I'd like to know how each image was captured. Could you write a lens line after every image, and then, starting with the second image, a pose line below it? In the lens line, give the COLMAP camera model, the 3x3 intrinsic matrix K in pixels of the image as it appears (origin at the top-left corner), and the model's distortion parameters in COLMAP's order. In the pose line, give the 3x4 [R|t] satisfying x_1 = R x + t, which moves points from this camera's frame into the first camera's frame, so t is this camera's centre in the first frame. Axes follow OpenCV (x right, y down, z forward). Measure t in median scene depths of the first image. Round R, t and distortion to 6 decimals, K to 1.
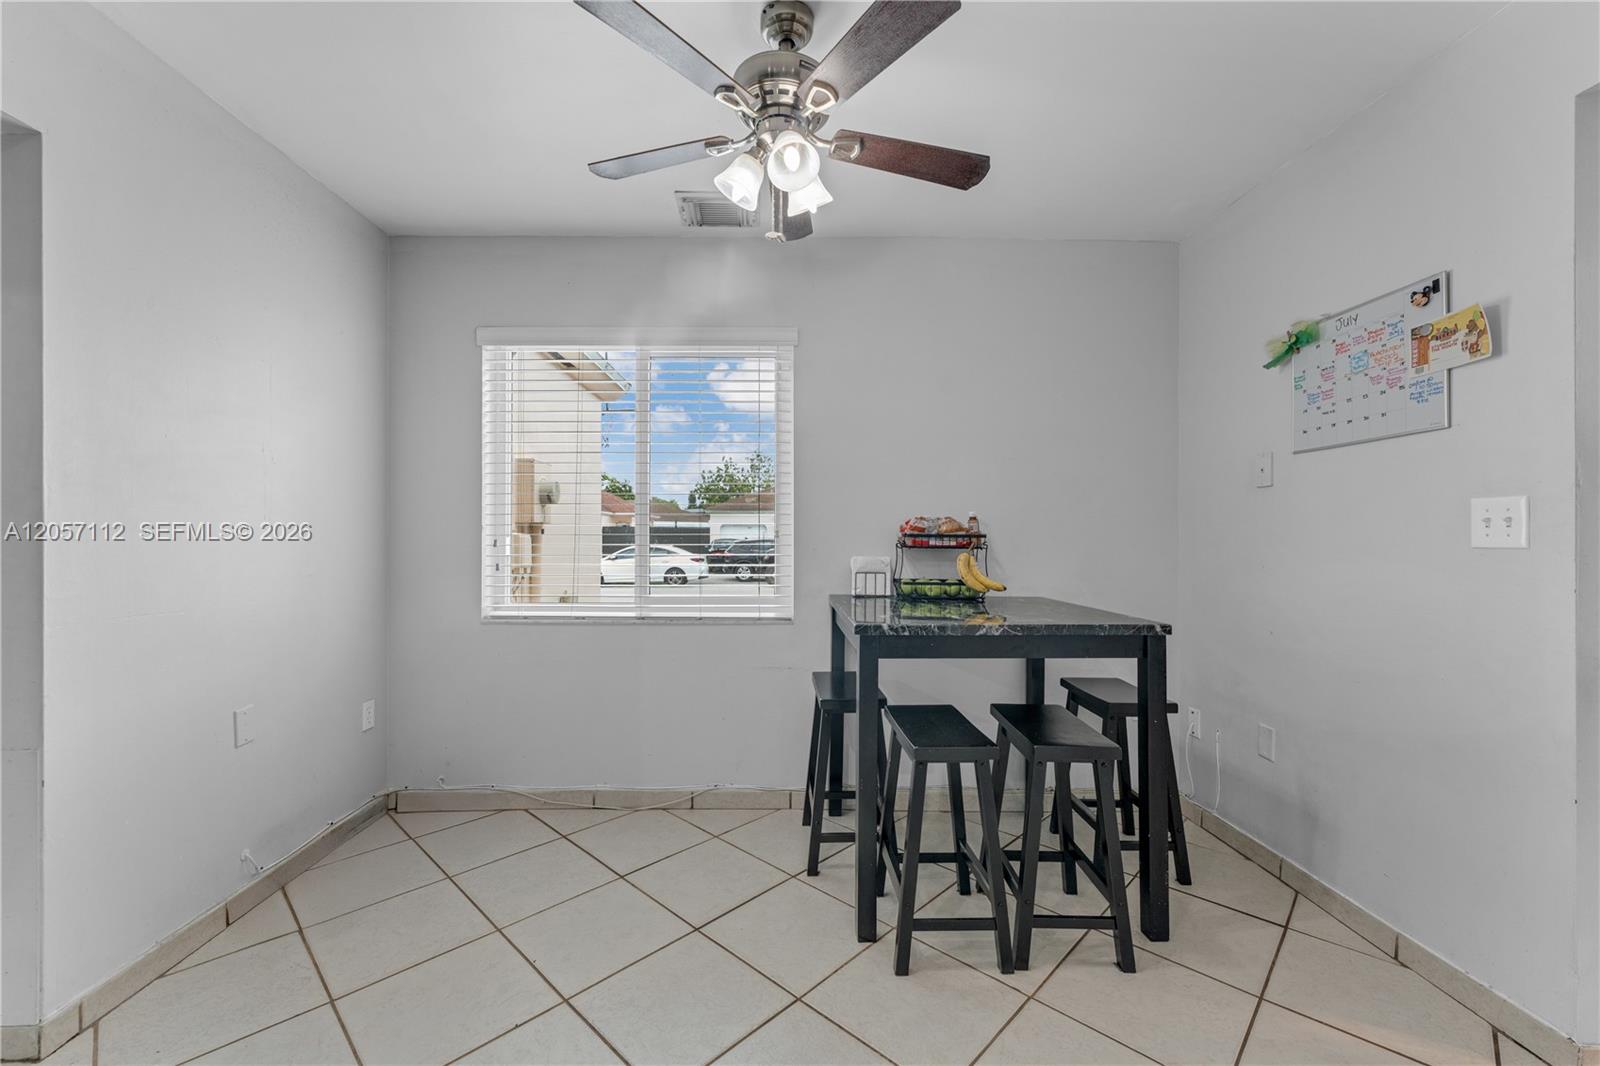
lens RADIAL K [[653.5, 0, 783.1], [0, 653.5, 520.9], [0, 0, 1]] dist [-0.000887, 0.000194]
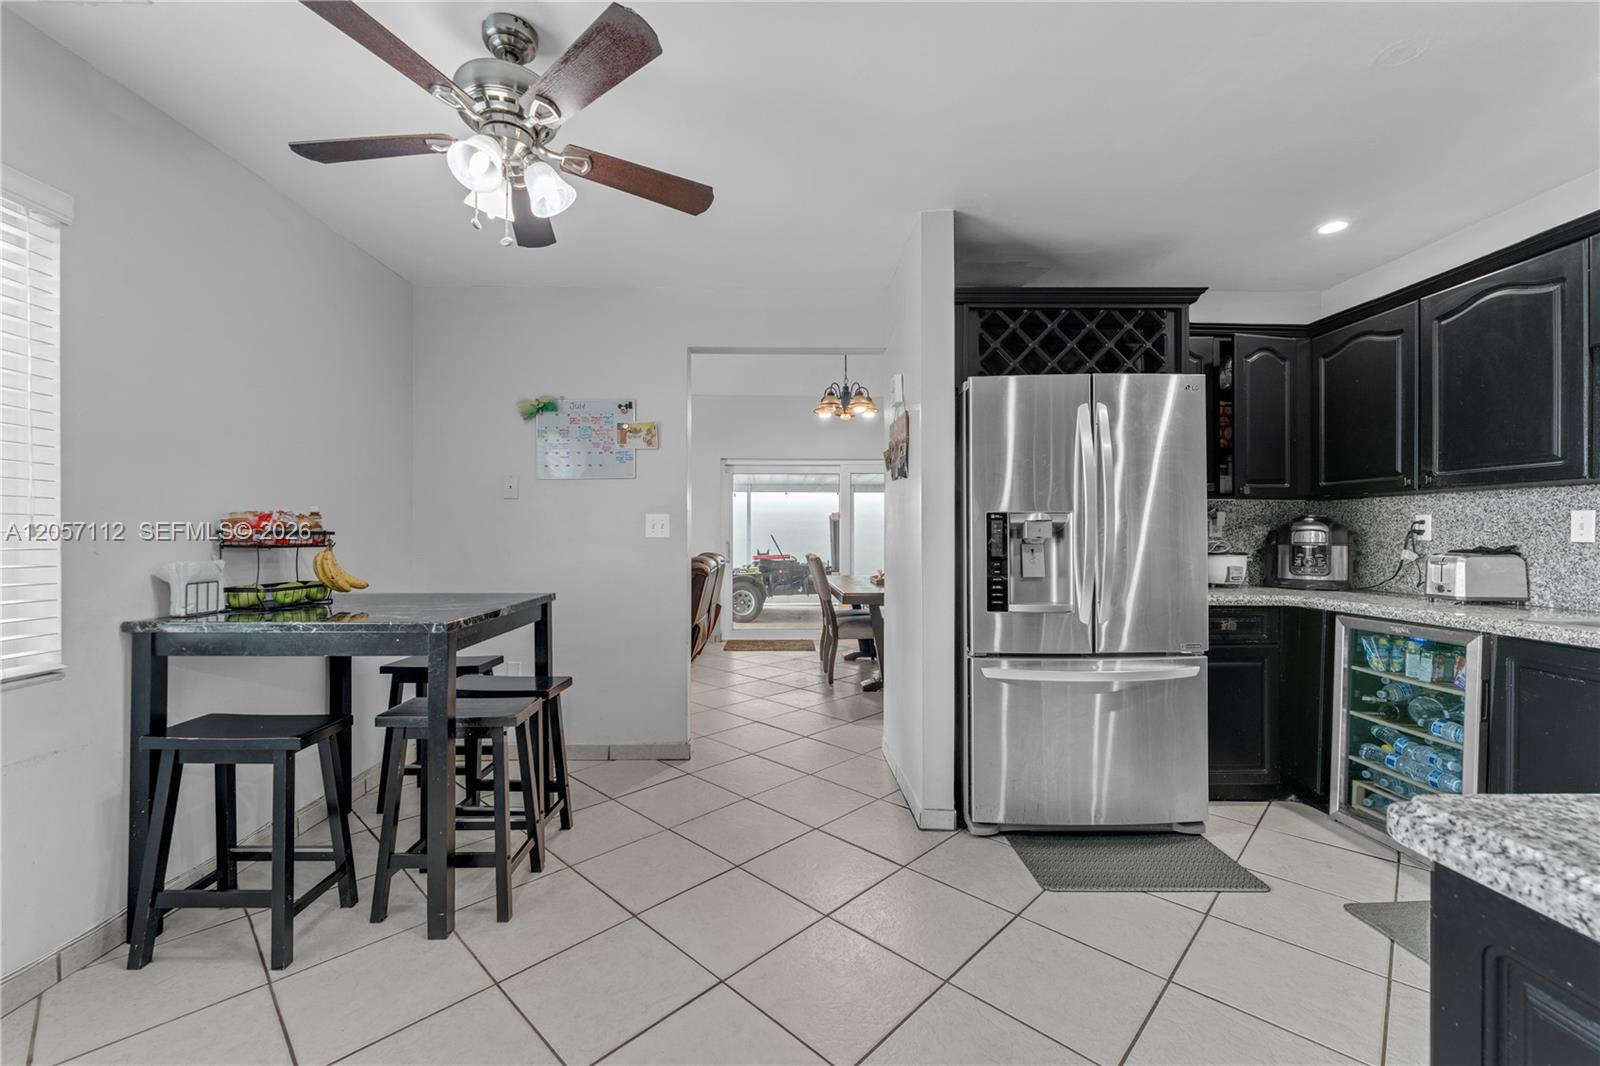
lens RADIAL K [[653.5, 0, 783.1], [0, 653.5, 520.9], [0, 0, 1]] dist [-0.000887, 0.000194]
pose [[0.008243, 0.015089, 0.999852, -0.806051], [-0.023907, 0.999603, -0.014888, 0.005250], [-0.999680, -0.023781, 0.008600, 0.436123]]
